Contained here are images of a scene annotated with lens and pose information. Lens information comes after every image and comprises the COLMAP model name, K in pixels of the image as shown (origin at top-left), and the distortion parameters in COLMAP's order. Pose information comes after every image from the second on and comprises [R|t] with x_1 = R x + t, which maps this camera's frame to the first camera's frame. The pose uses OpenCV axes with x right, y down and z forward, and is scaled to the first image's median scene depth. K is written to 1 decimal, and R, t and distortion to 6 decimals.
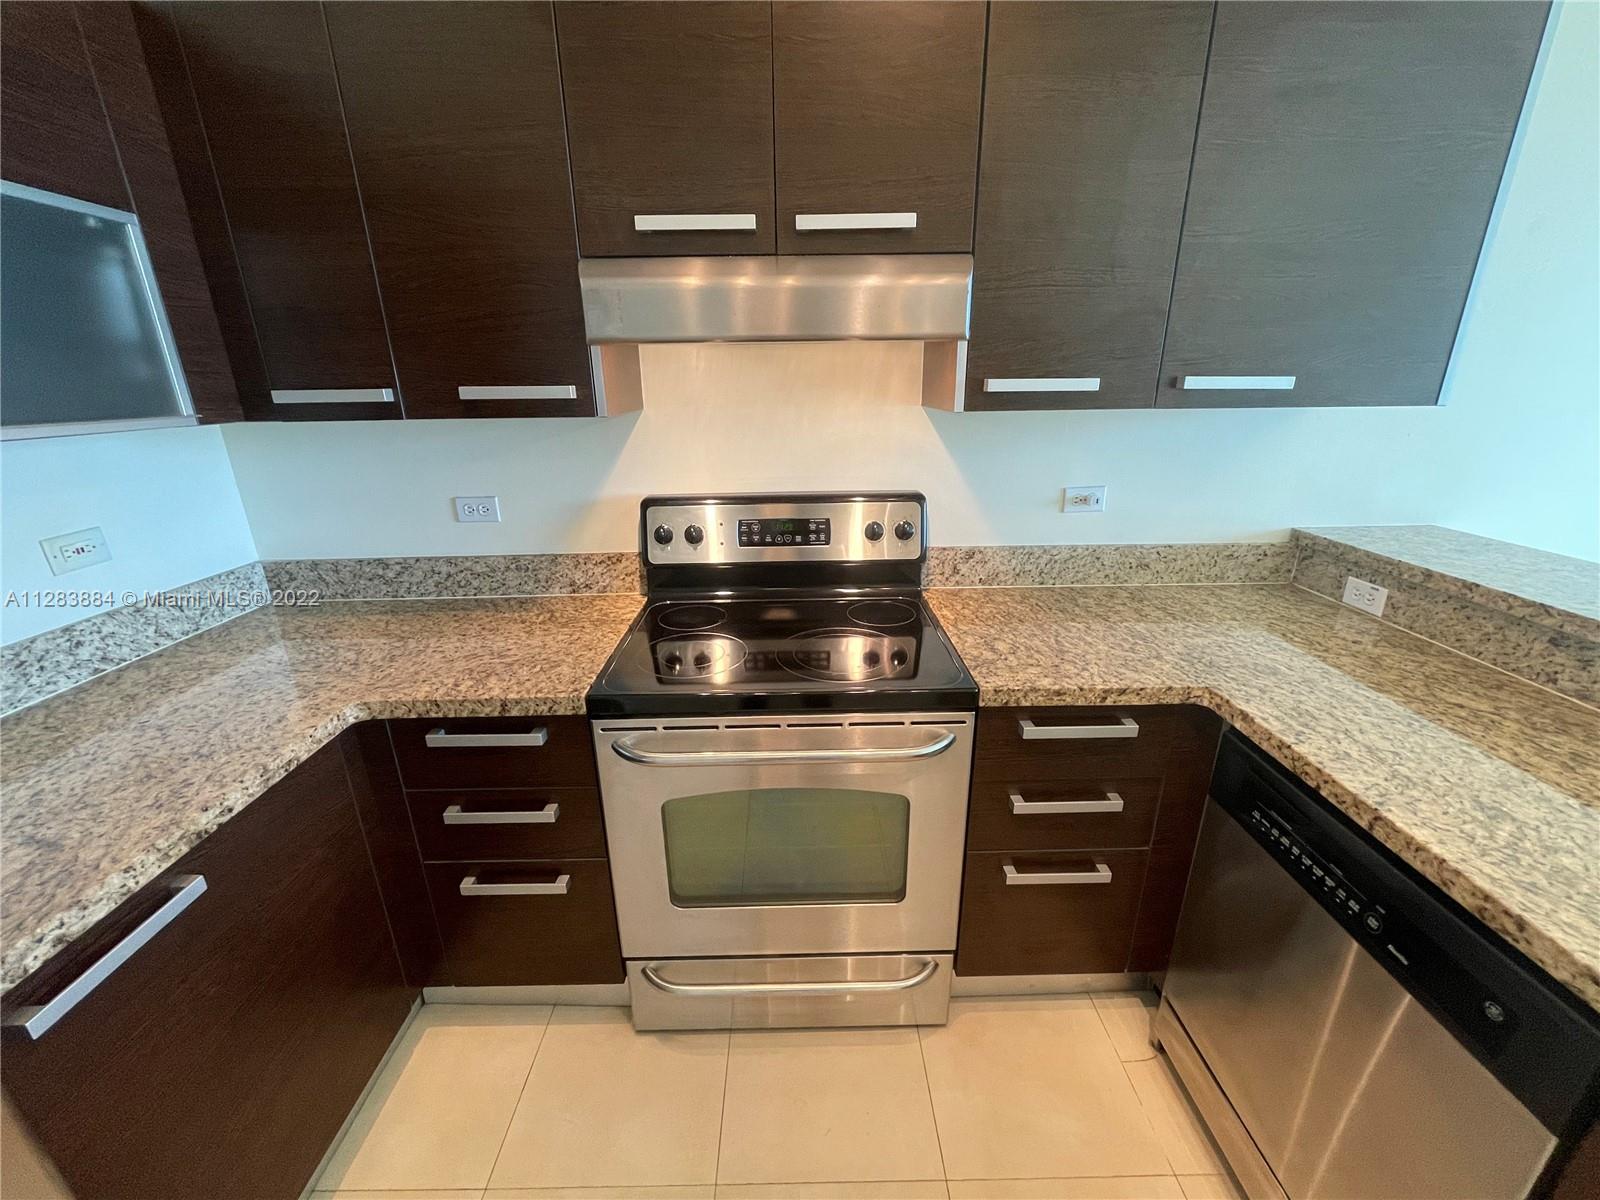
lens RADIAL K [[647.5, 0, 798.2], [0, 647.5, 597.6], [0, 0, 1]] dist [-0.001144, -0.000568]
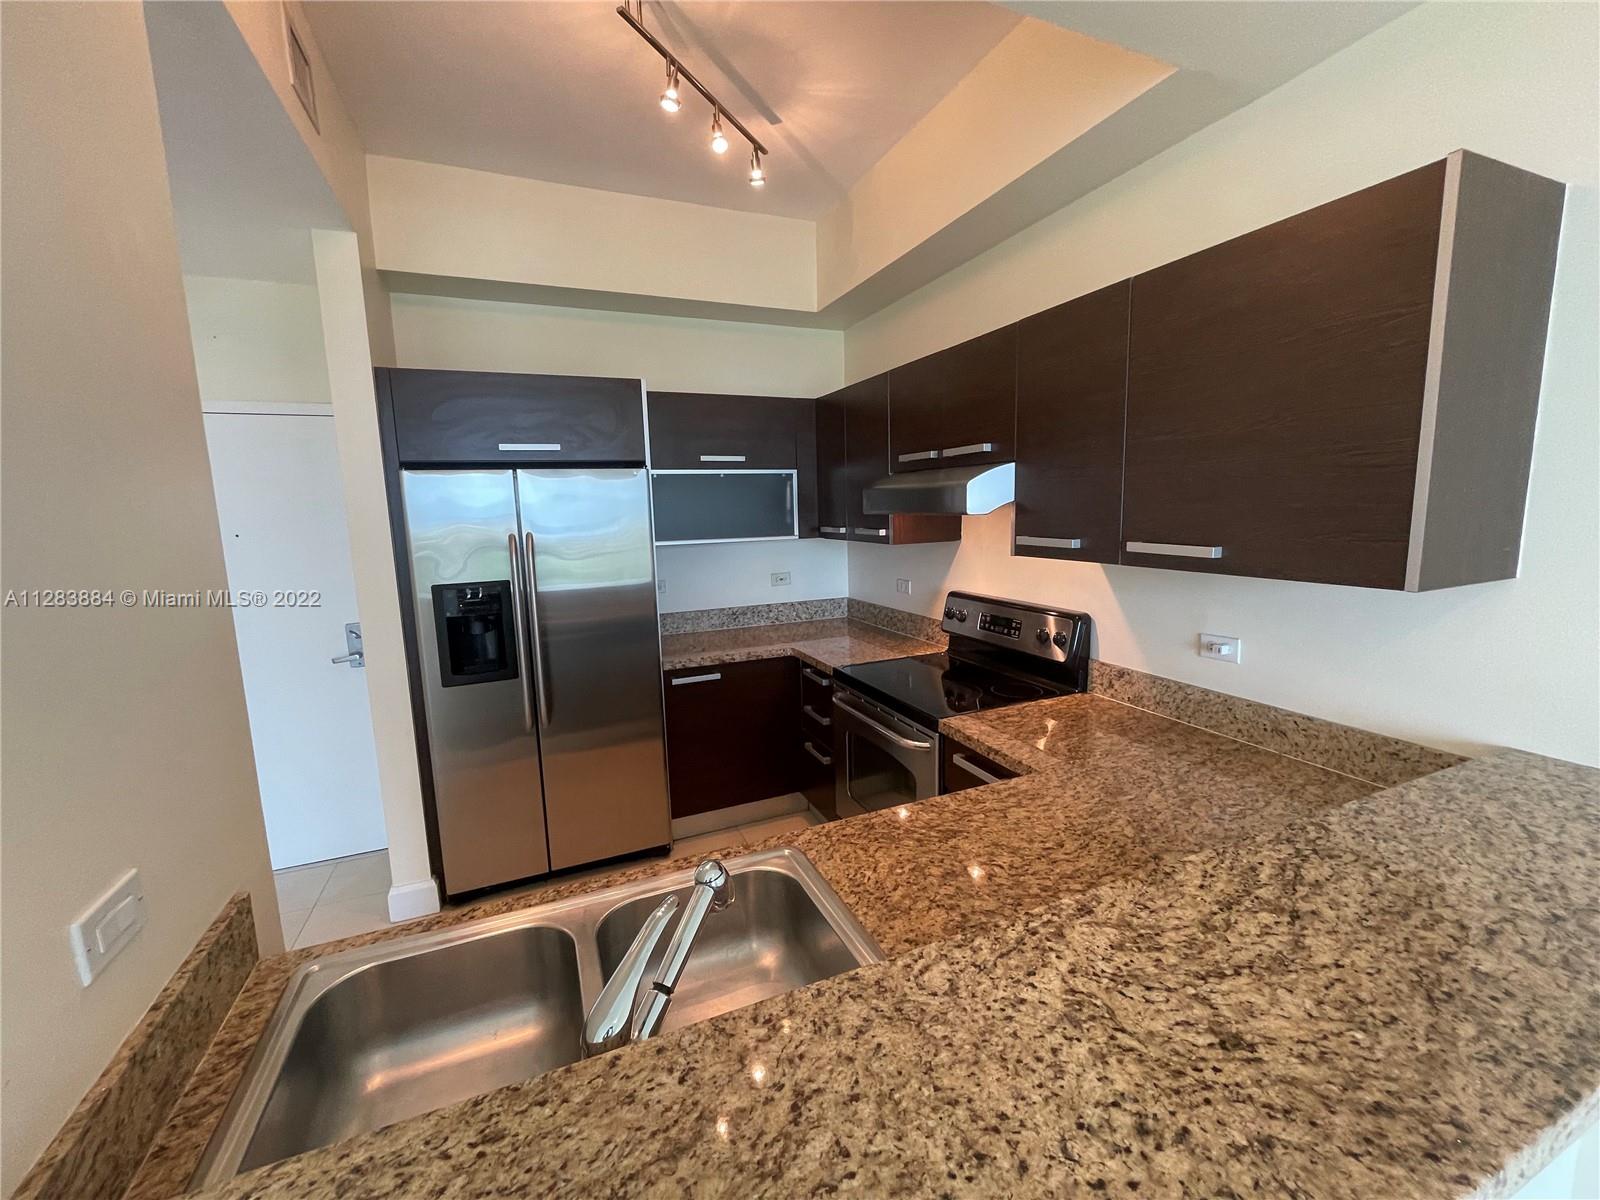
lens RADIAL K [[647.5, 0, 800.4], [0, 647.5, 601.7], [0, 0, 1]] dist [-0.001144, -0.000568]
pose [[0.381634, 0.141468, -0.913423, 1.420409], [-0.275640, 0.960673, 0.033622, -0.091749], [0.882257, 0.238945, 0.405620, -0.037300]]
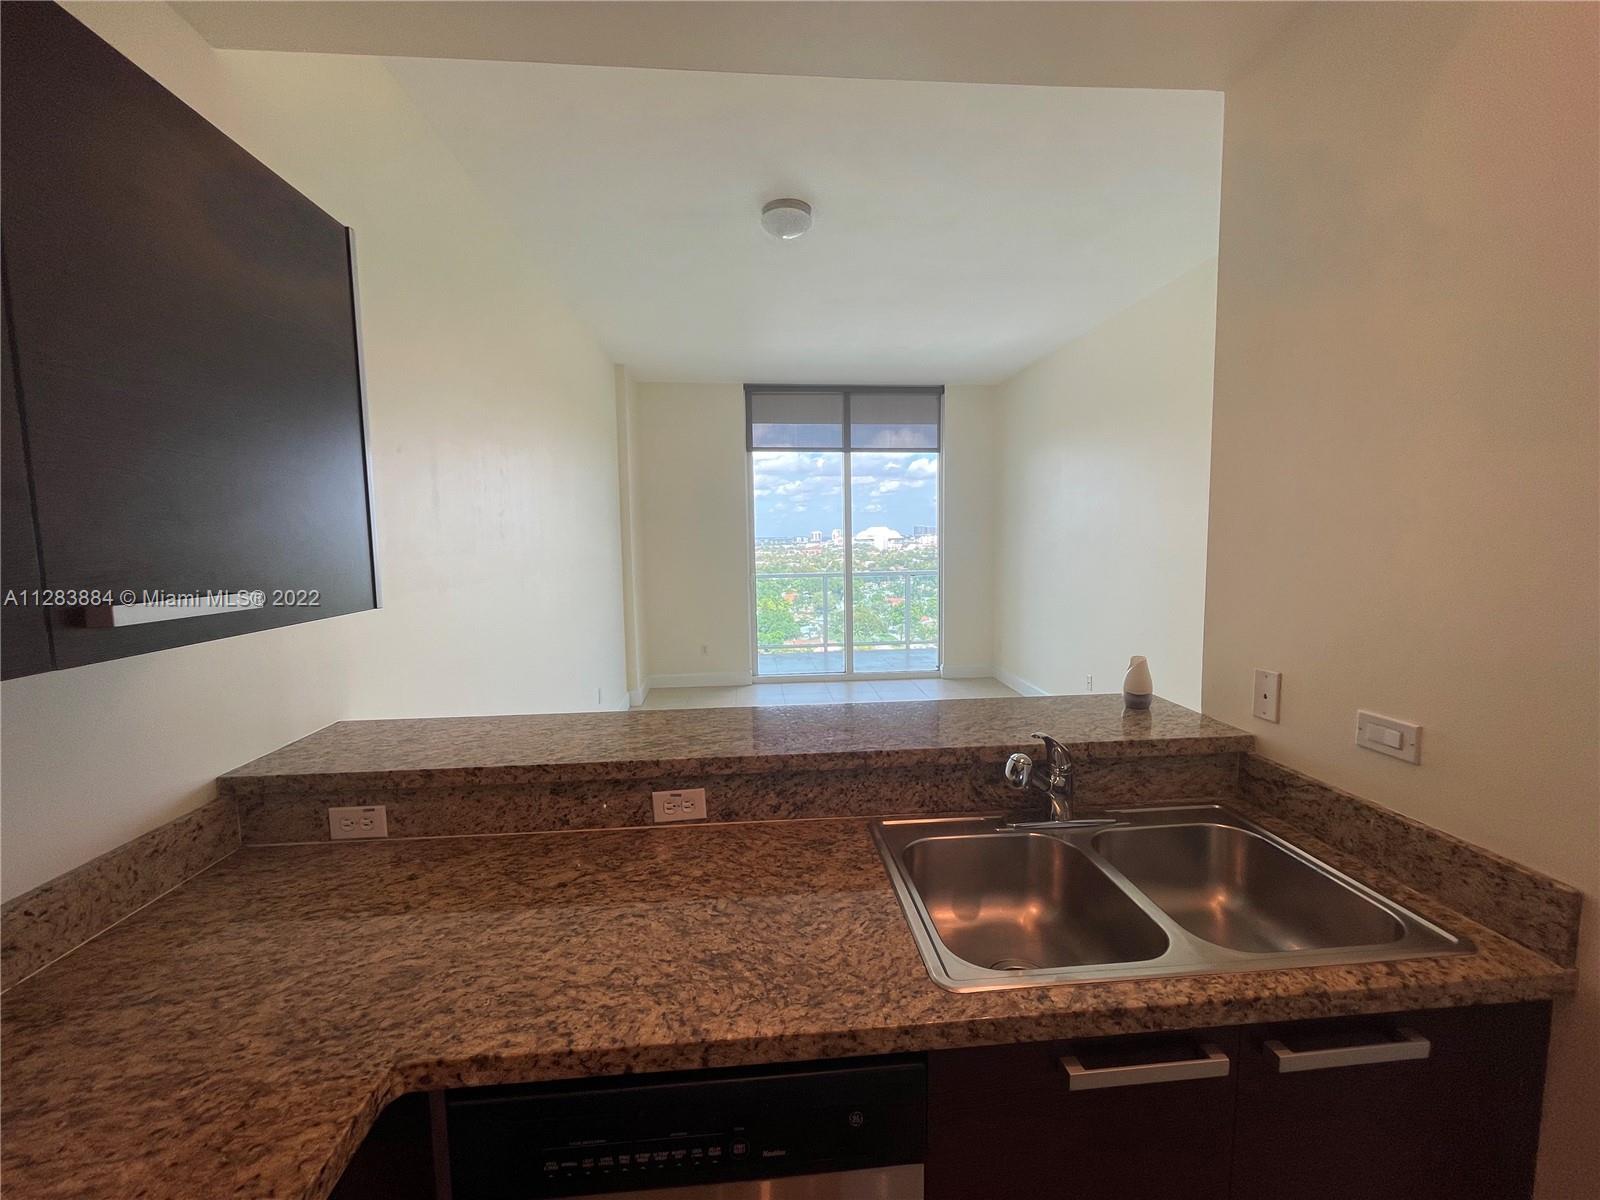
lens RADIAL K [[647.5, 0, 801.8], [0, 647.5, 595.6], [0, 0, 1]] dist [-0.001144, -0.000568]
pose [[-0.067955, -0.080848, 0.994407, 0.015168], [0.336323, 0.936515, 0.099125, -0.195253], [-0.939292, 0.341179, -0.036450, 0.437192]]
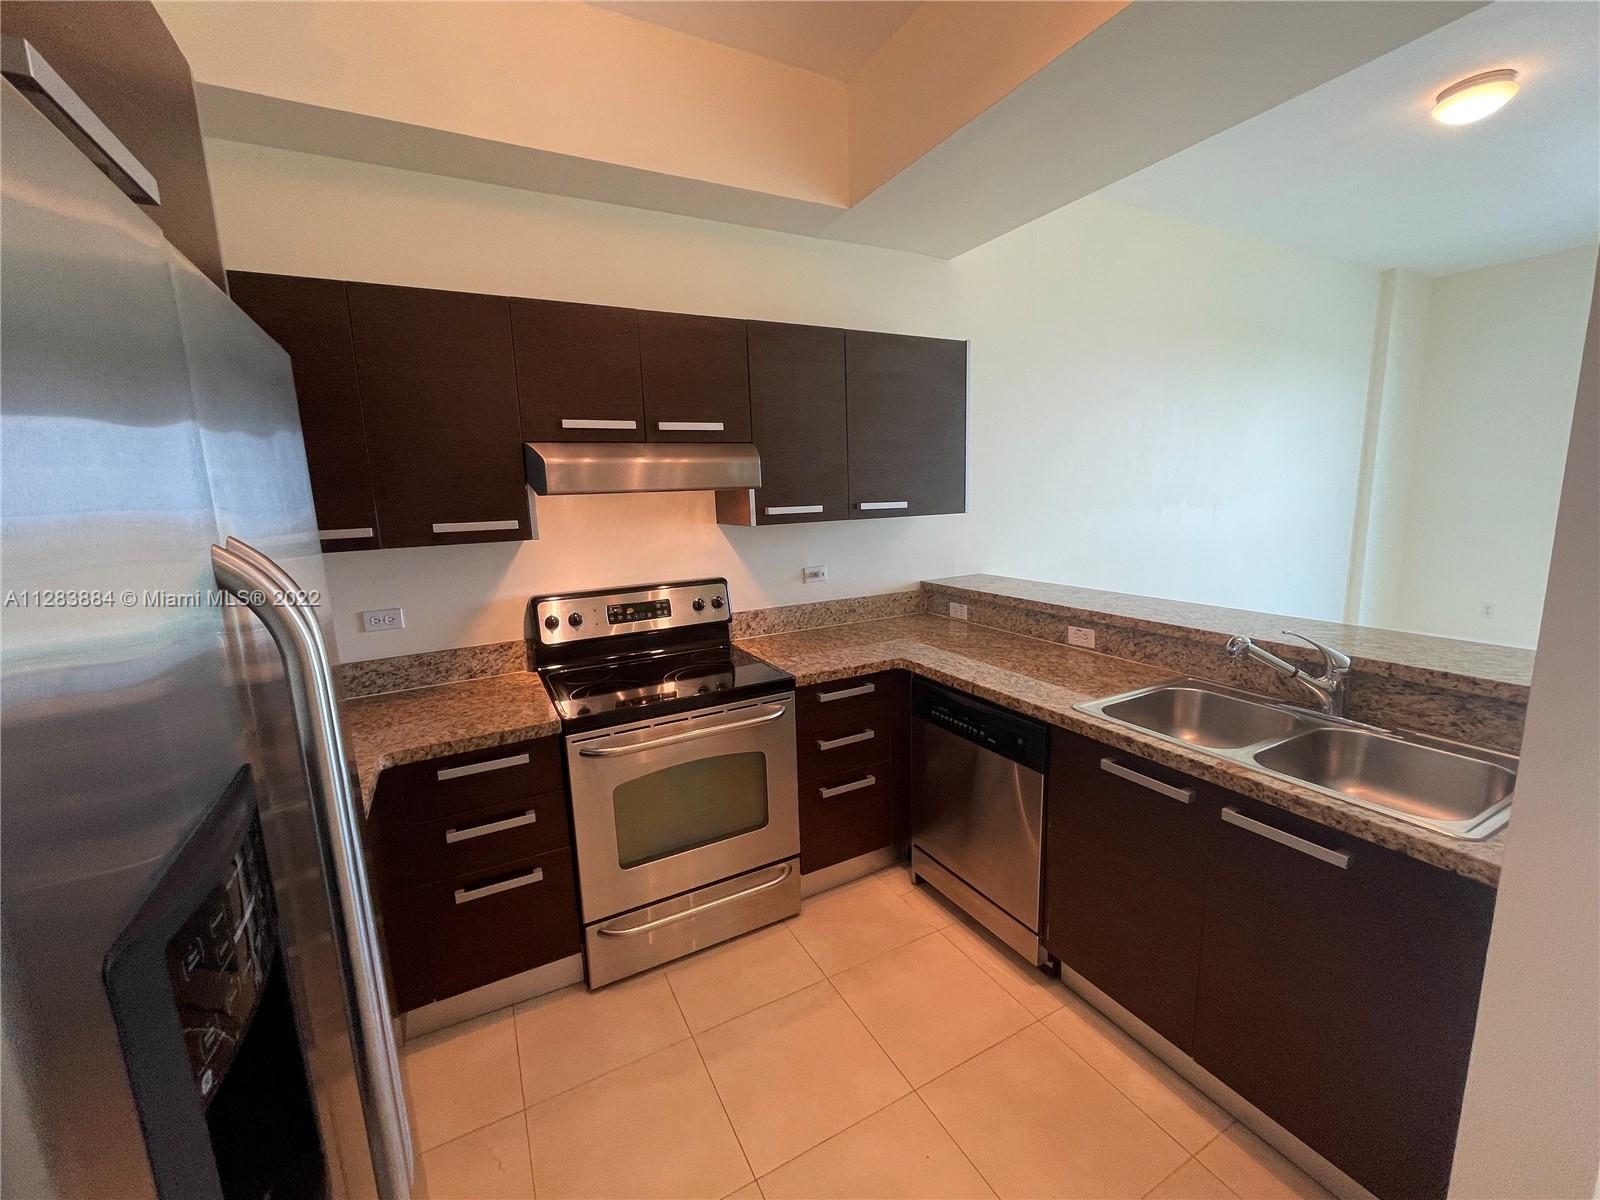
lens RADIAL K [[647.5, 0, 799.2], [0, 647.5, 599.8], [0, 0, 1]] dist [-0.001144, -0.000568]
pose [[0.888750, -0.094953, 0.448450, -0.427941], [0.168774, 0.977369, -0.127537, 0.145244], [-0.426191, 0.189036, 0.884662, -0.538288]]
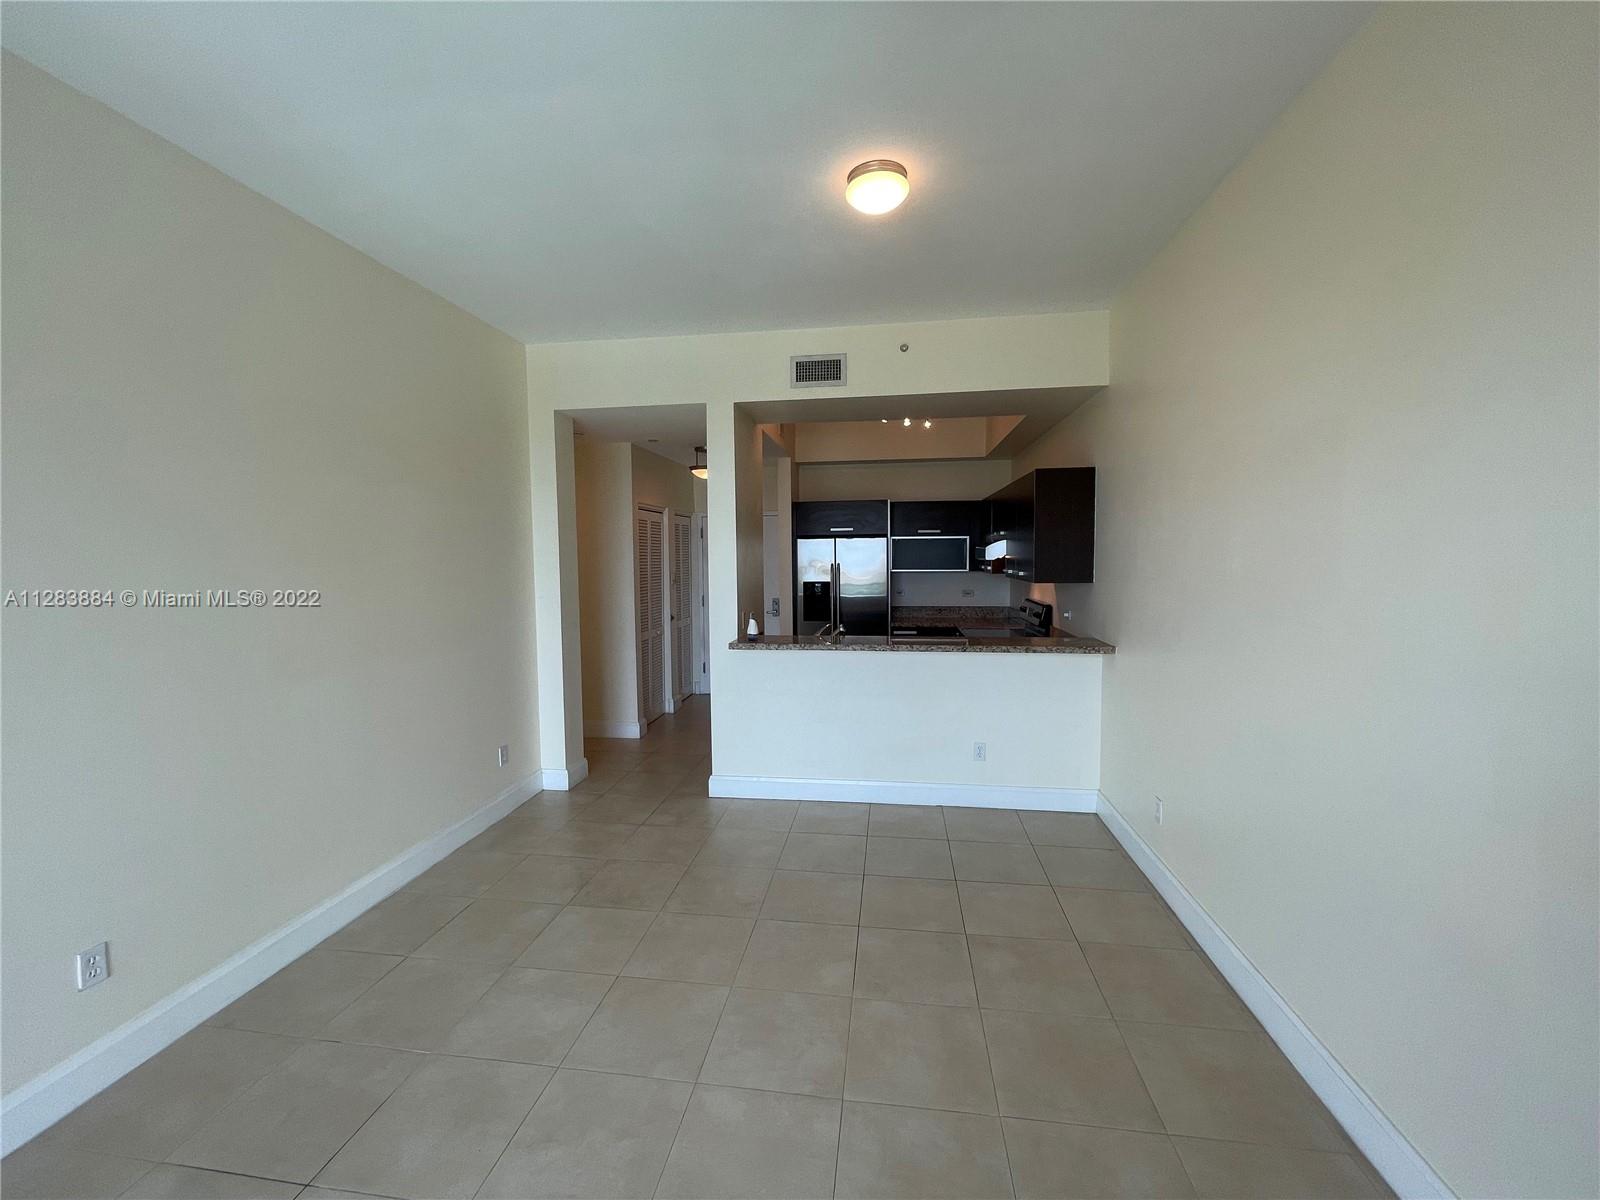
lens RADIAL K [[647.5, 0, 803.2], [0, 647.5, 601.0], [0, 0, 1]] dist [-0.001144, -0.000568]
pose [[-0.172448, 0.084052, -0.981426, 3.989345], [-0.301419, 0.944055, 0.133815, -0.292763], [0.937768, 0.318897, -0.137466, 0.463415]]
